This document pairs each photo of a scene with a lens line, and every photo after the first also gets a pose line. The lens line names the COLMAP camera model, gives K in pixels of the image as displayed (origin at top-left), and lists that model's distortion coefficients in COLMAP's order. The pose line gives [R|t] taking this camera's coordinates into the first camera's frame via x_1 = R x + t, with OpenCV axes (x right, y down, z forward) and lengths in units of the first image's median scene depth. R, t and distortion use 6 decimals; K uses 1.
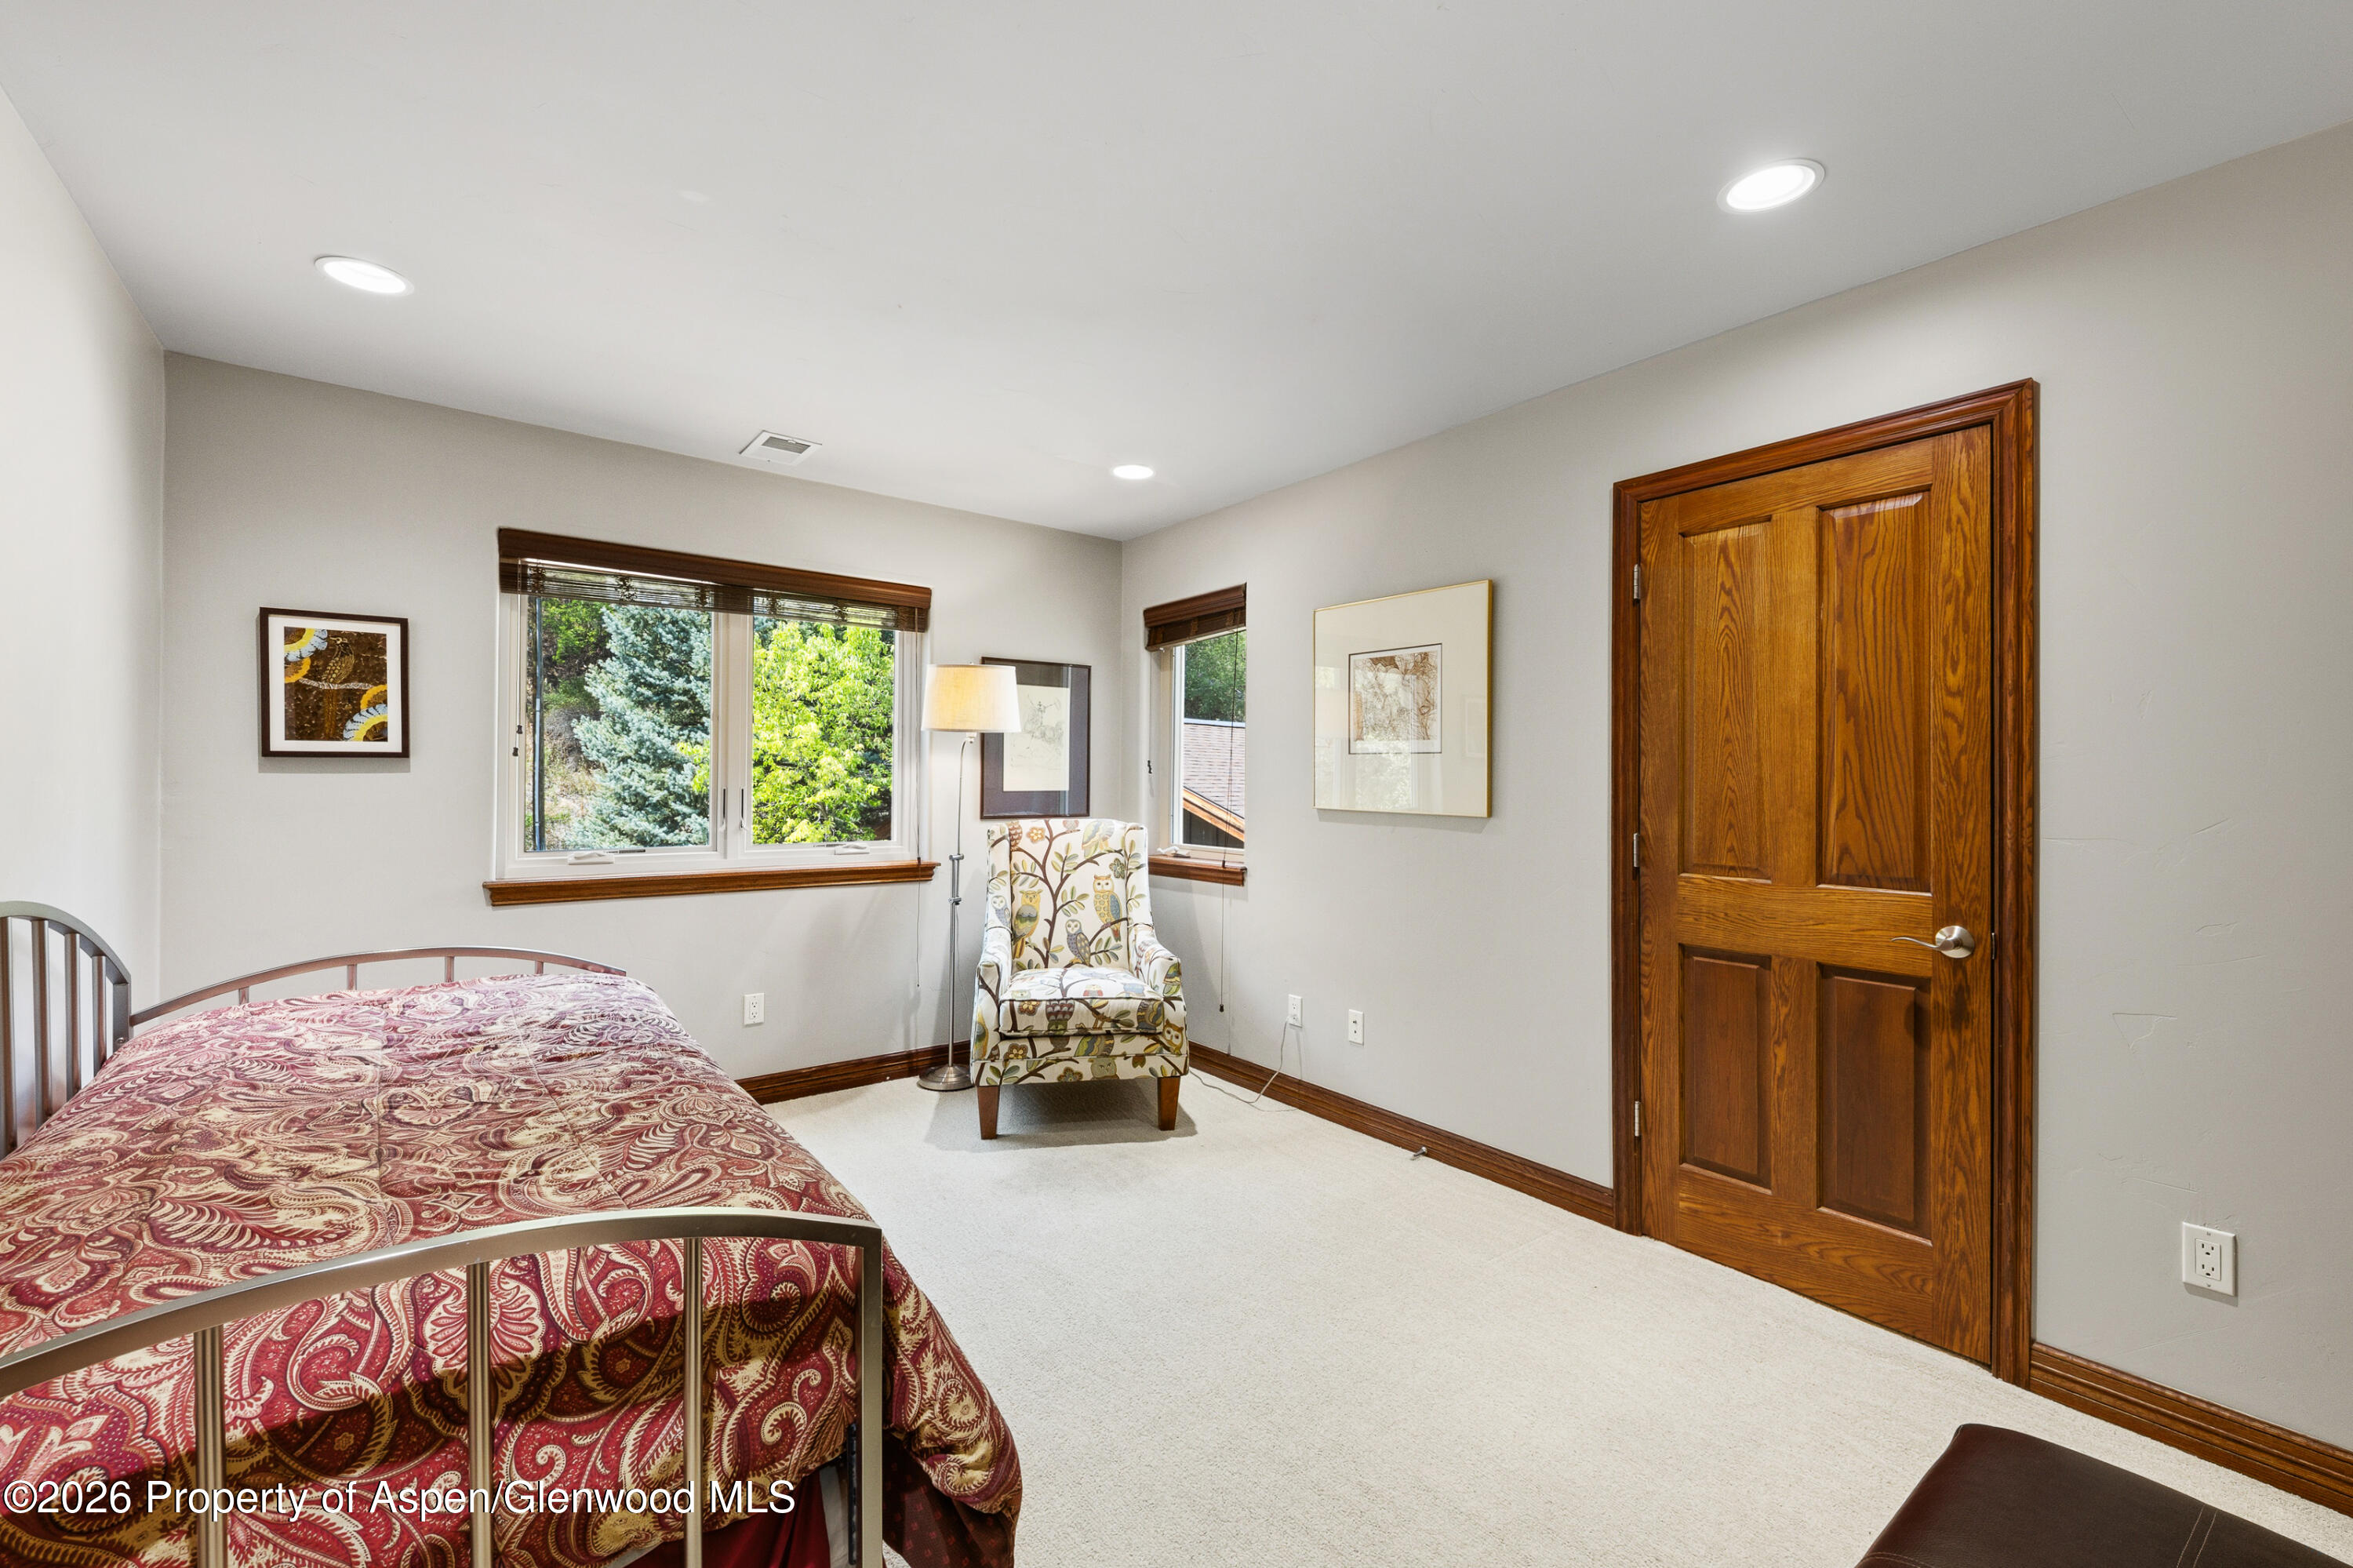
lens RADIAL K [[976.5, 0, 1176.2], [0, 976.5, 785.4], [0, 0, 1]] dist [0.000804, 0.000024]
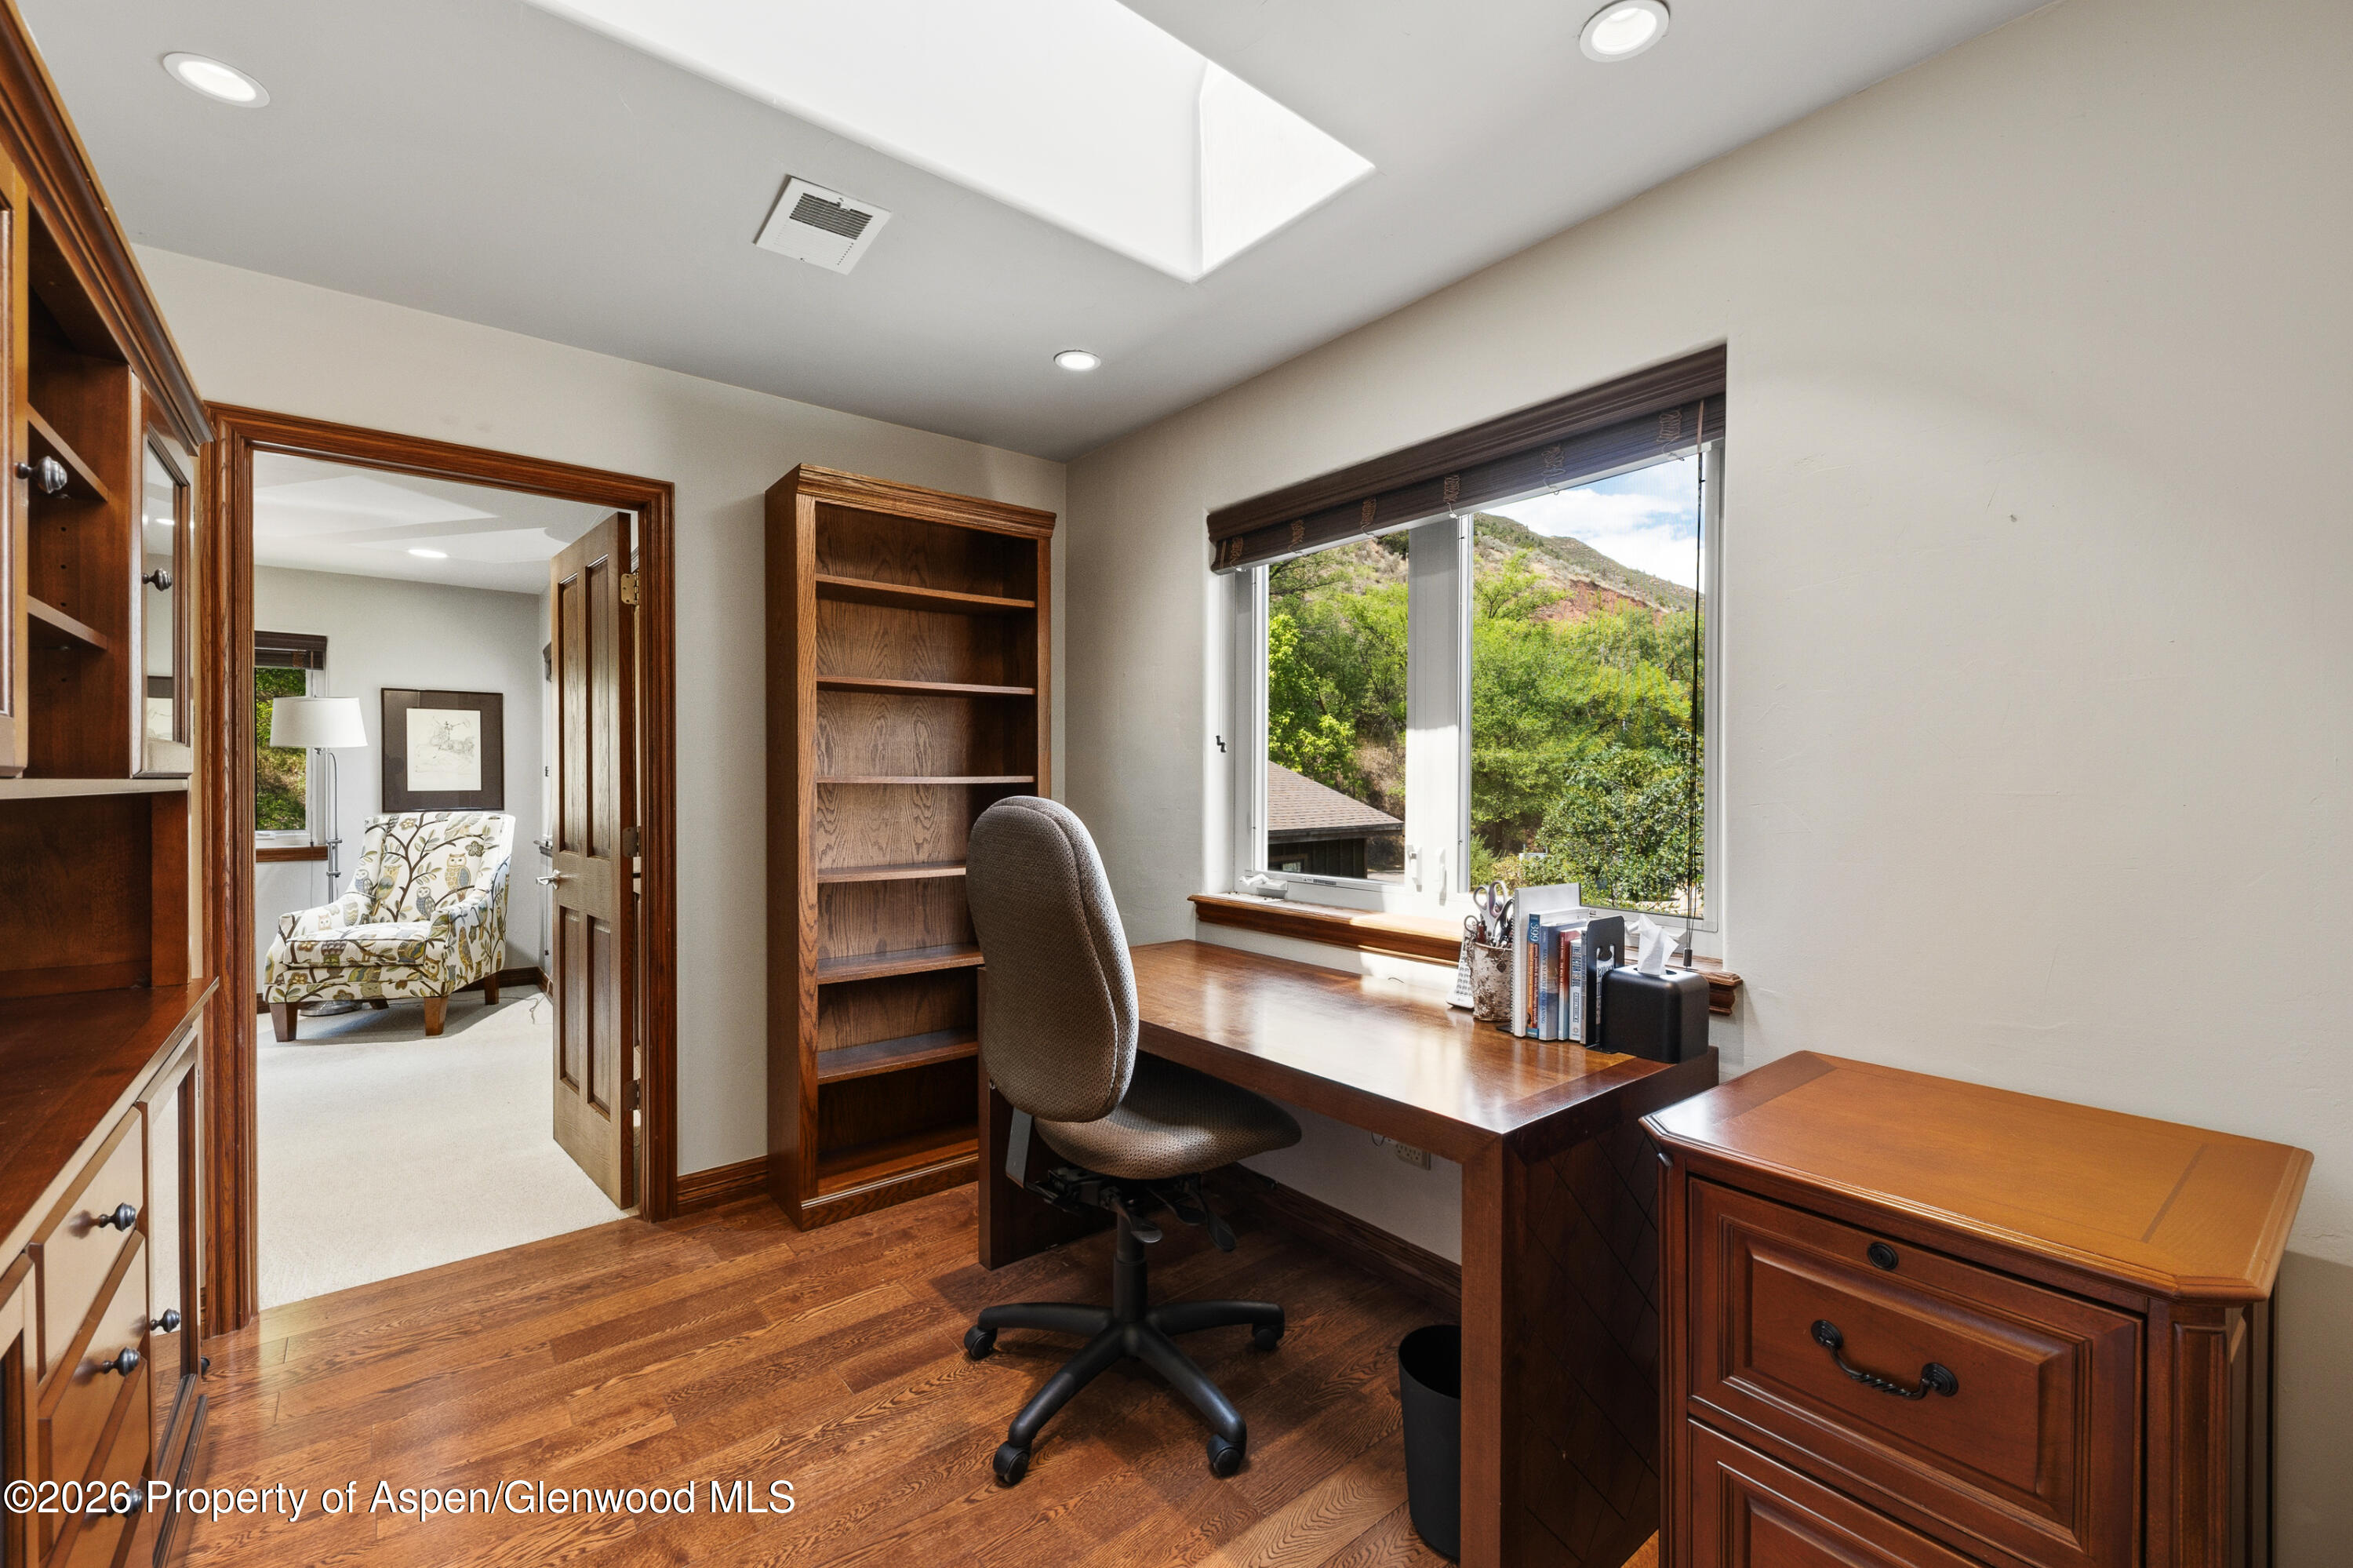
lens RADIAL K [[976.5, 0, 1175.9], [0, 976.5, 781.2], [0, 0, 1]] dist [0.000804, 0.000024]
pose [[0.999255, -0.005176, 0.038237, 1.006913], [0.005221, 0.999986, -0.001059, -0.000244], [-0.038231, 0.001258, 0.999268, -0.429297]]
